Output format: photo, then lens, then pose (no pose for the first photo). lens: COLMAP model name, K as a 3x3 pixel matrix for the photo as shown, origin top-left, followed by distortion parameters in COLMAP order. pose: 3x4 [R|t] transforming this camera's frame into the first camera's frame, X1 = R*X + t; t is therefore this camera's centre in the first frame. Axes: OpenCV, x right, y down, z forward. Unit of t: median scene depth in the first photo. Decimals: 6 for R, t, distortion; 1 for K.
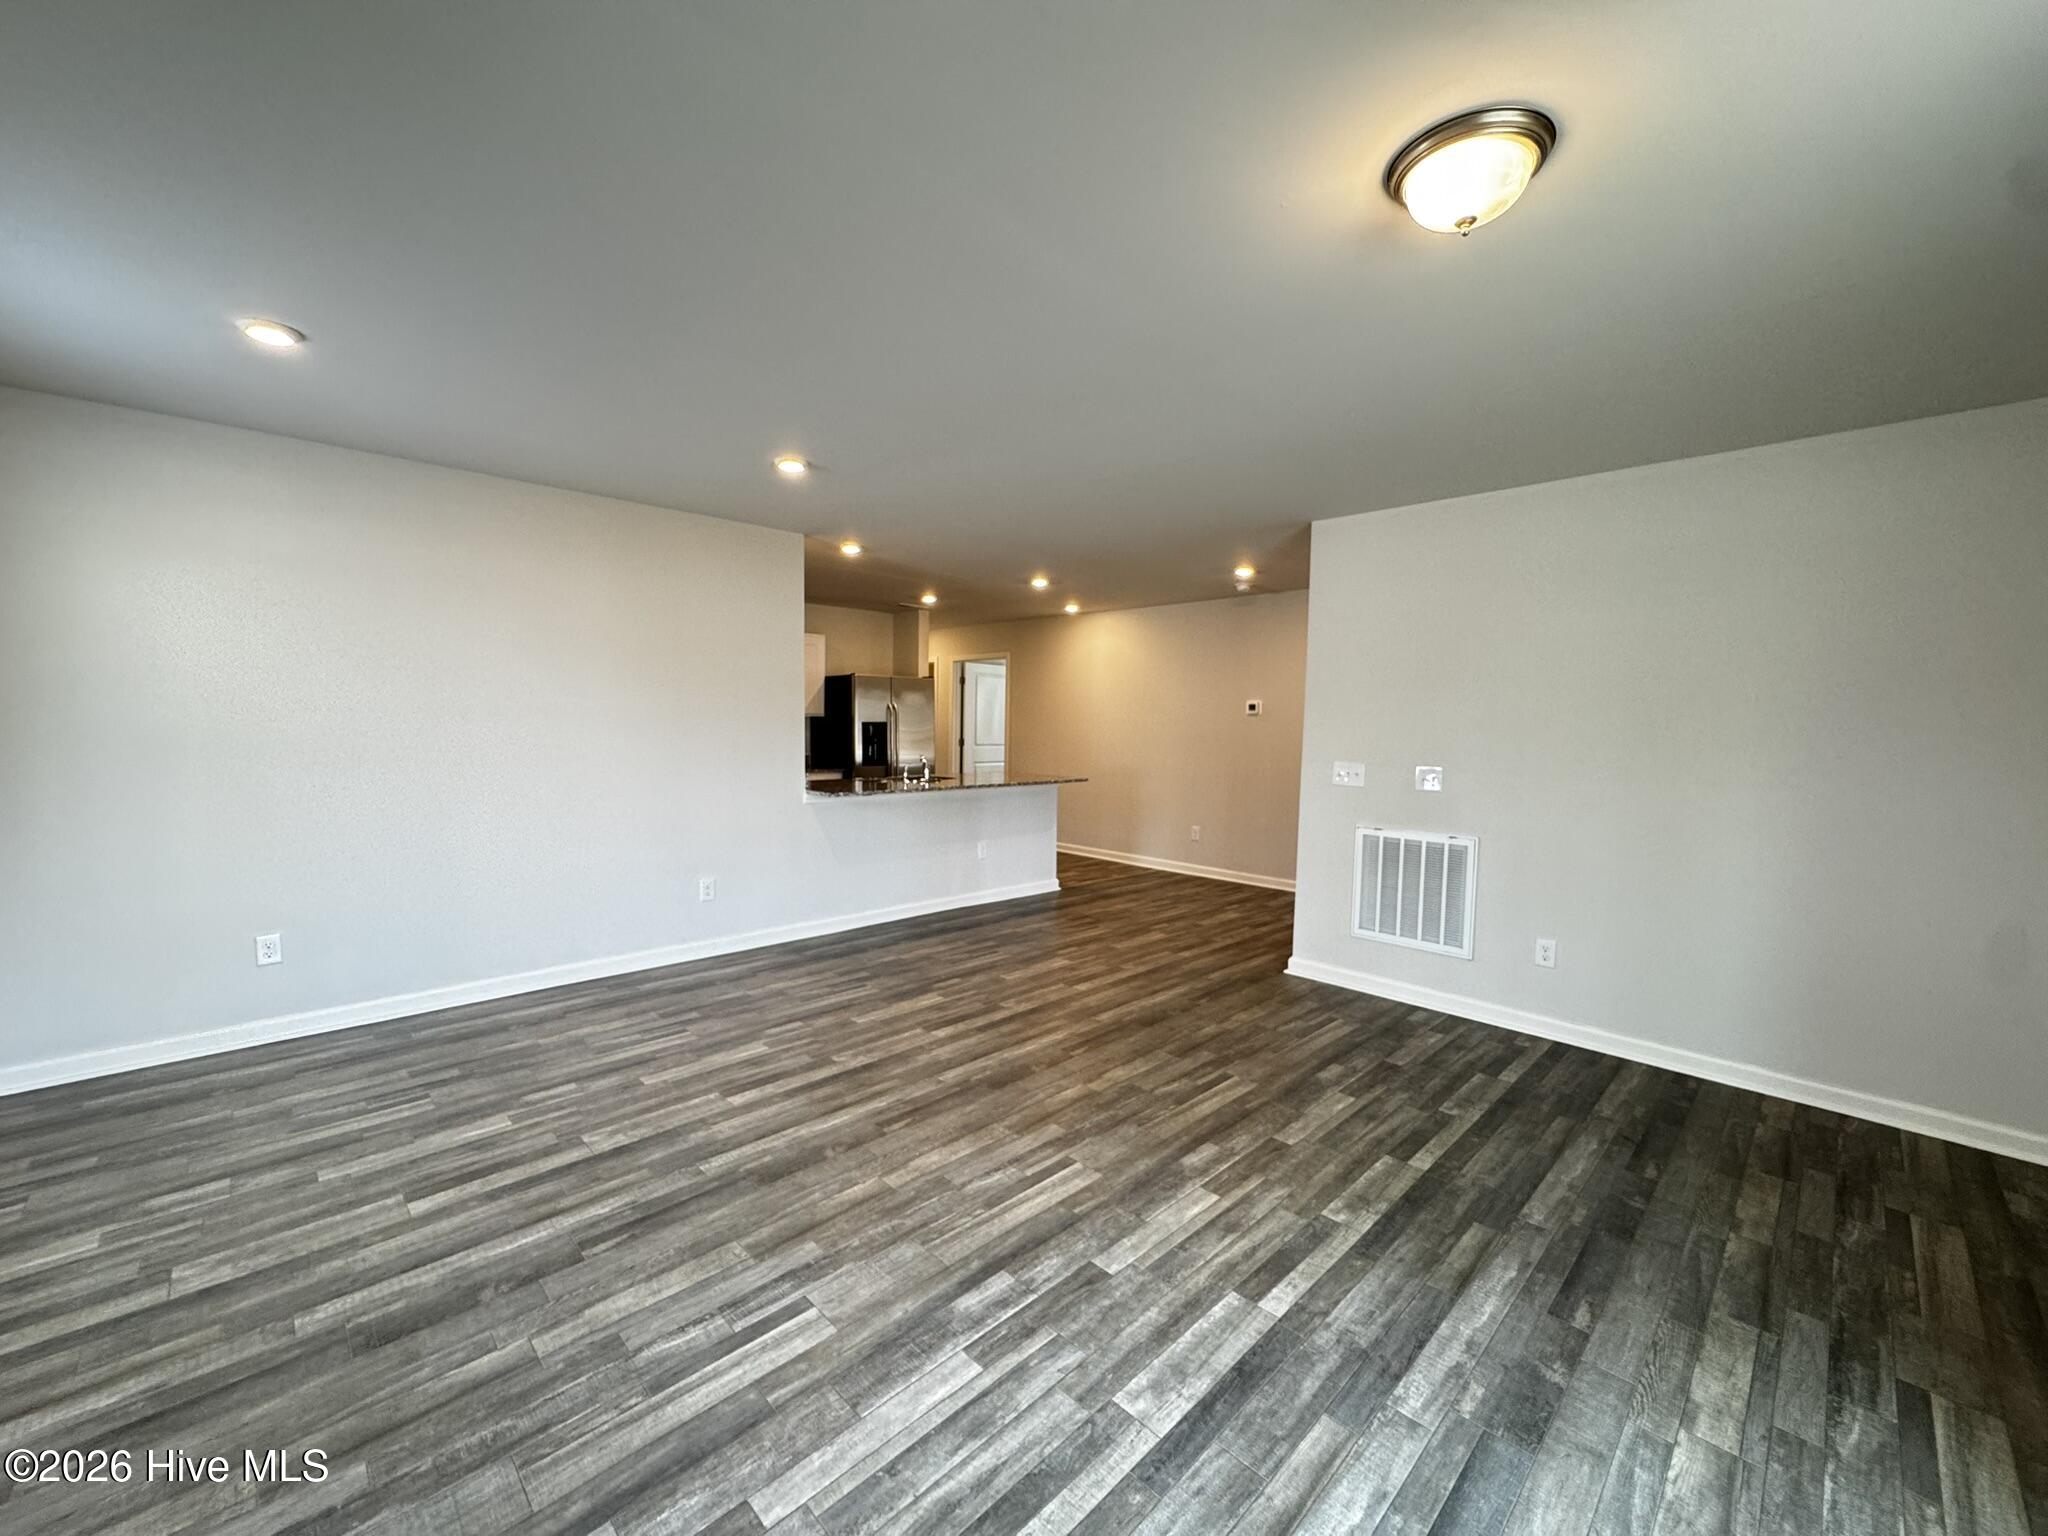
lens RADIAL K [[819.1, 0, 1022.7], [0, 819.1, 770.2], [0, 0, 1]] dist [0.002734, 0.000576]
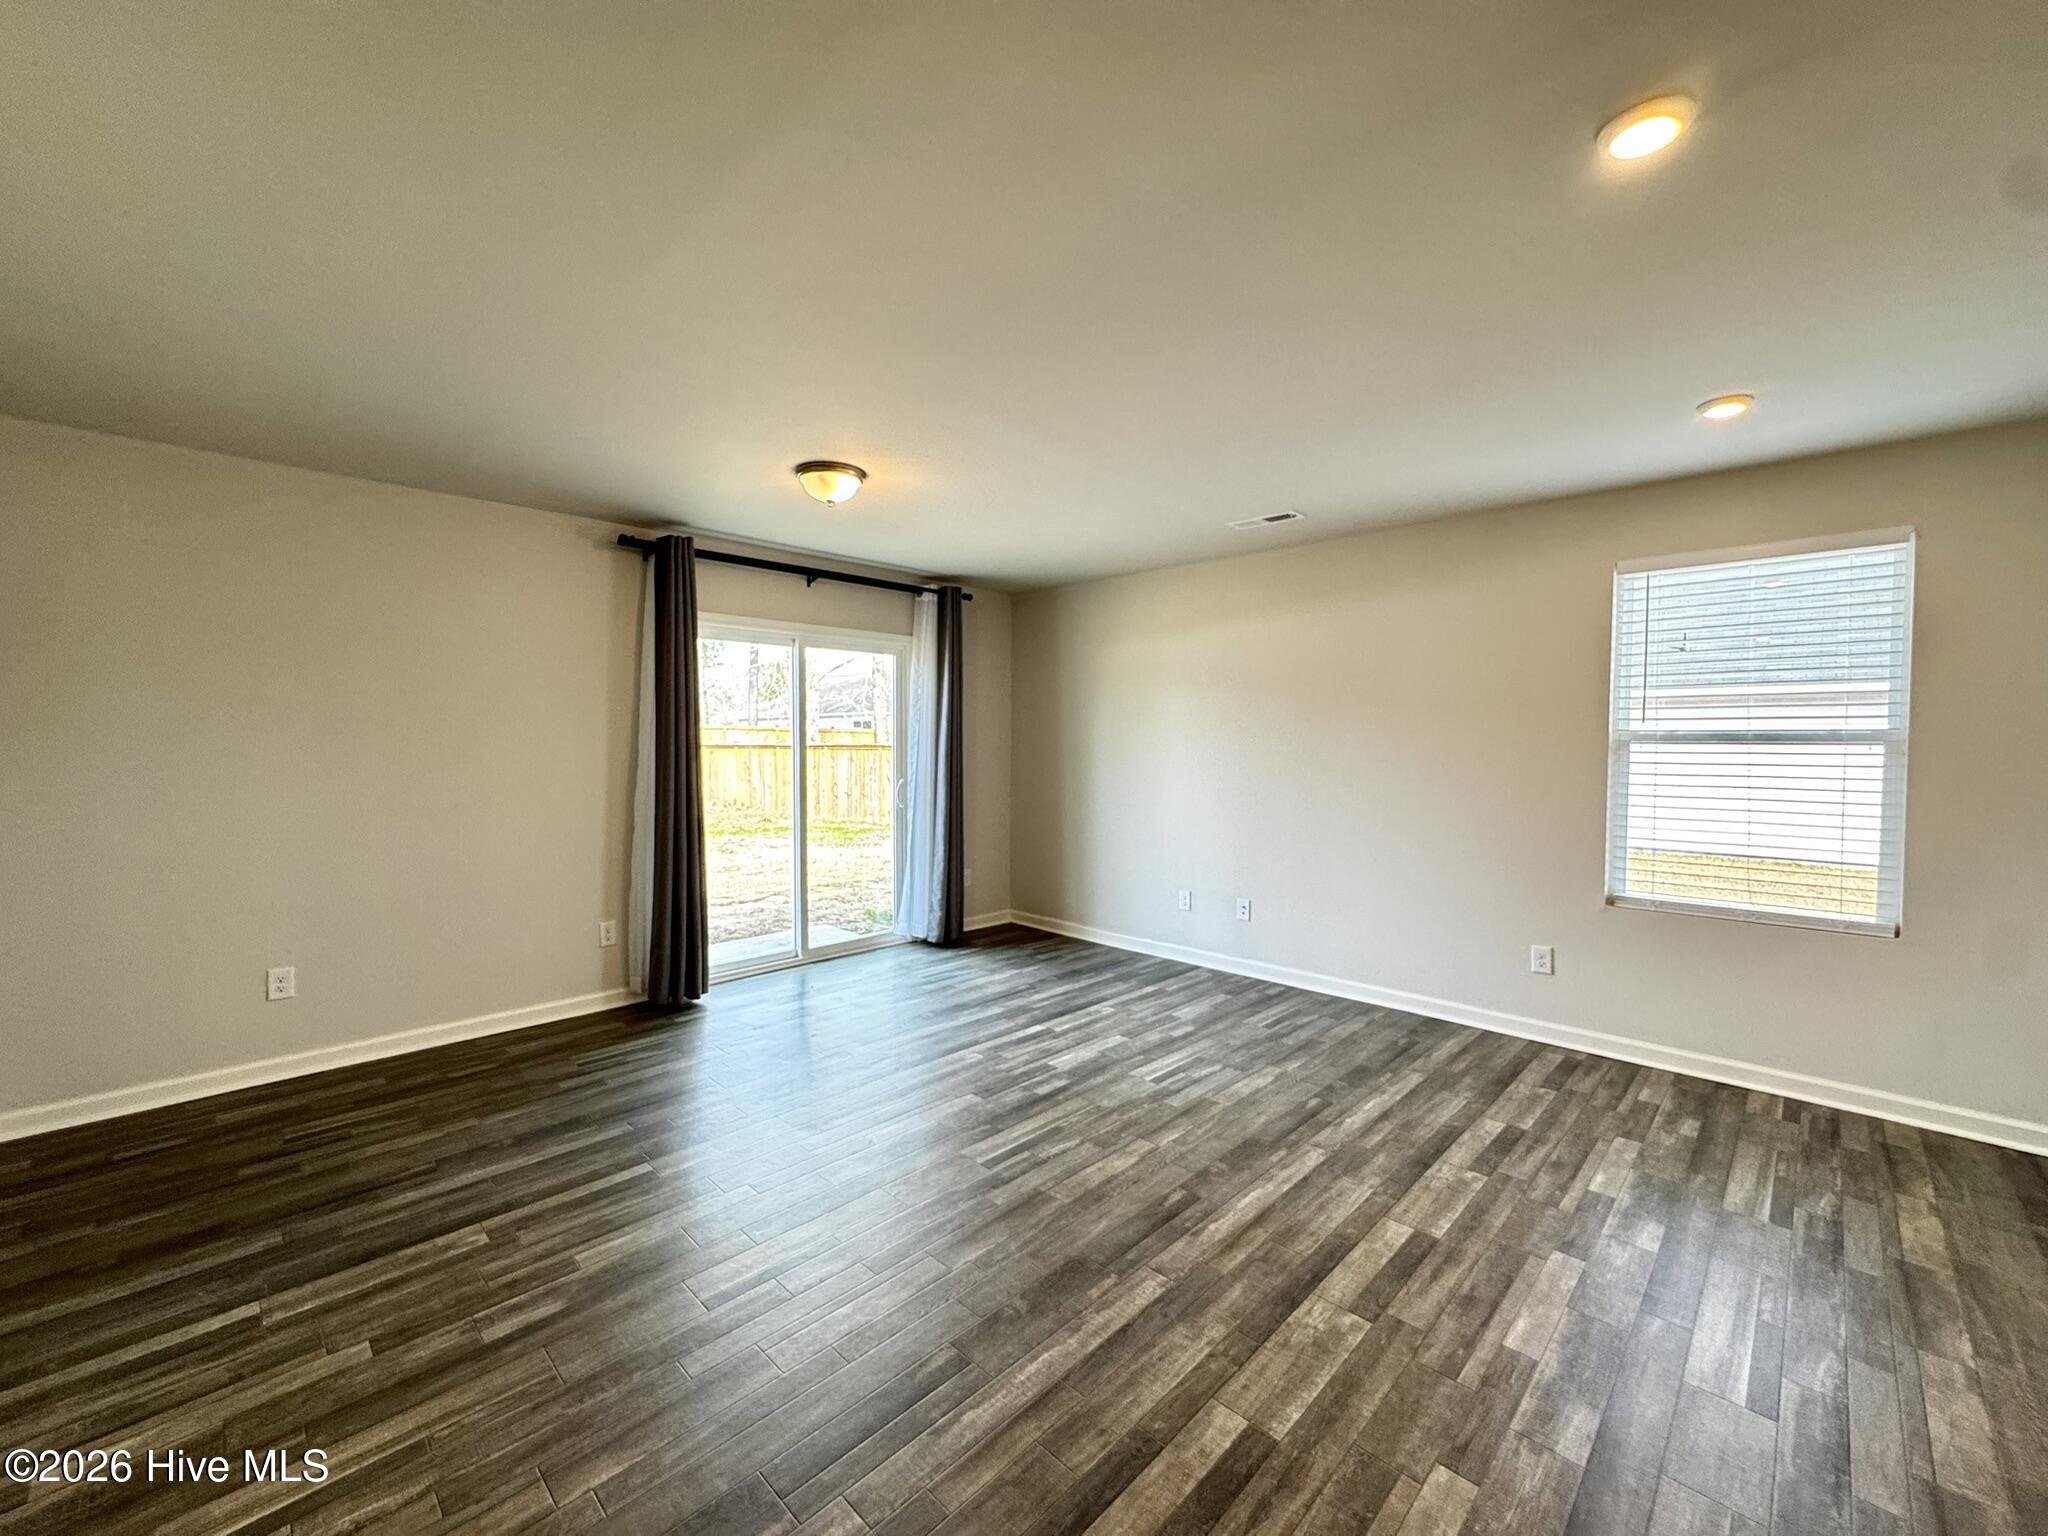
lens RADIAL K [[819.1, 0, 1024.4], [0, 819.1, 763.5], [0, 0, 1]] dist [0.002734, 0.000576]
pose [[-0.999610, -0.021140, -0.018271, 0.043026], [-0.022689, 0.995758, 0.089169, -0.129822], [0.016309, 0.089549, -0.995849, 2.139510]]
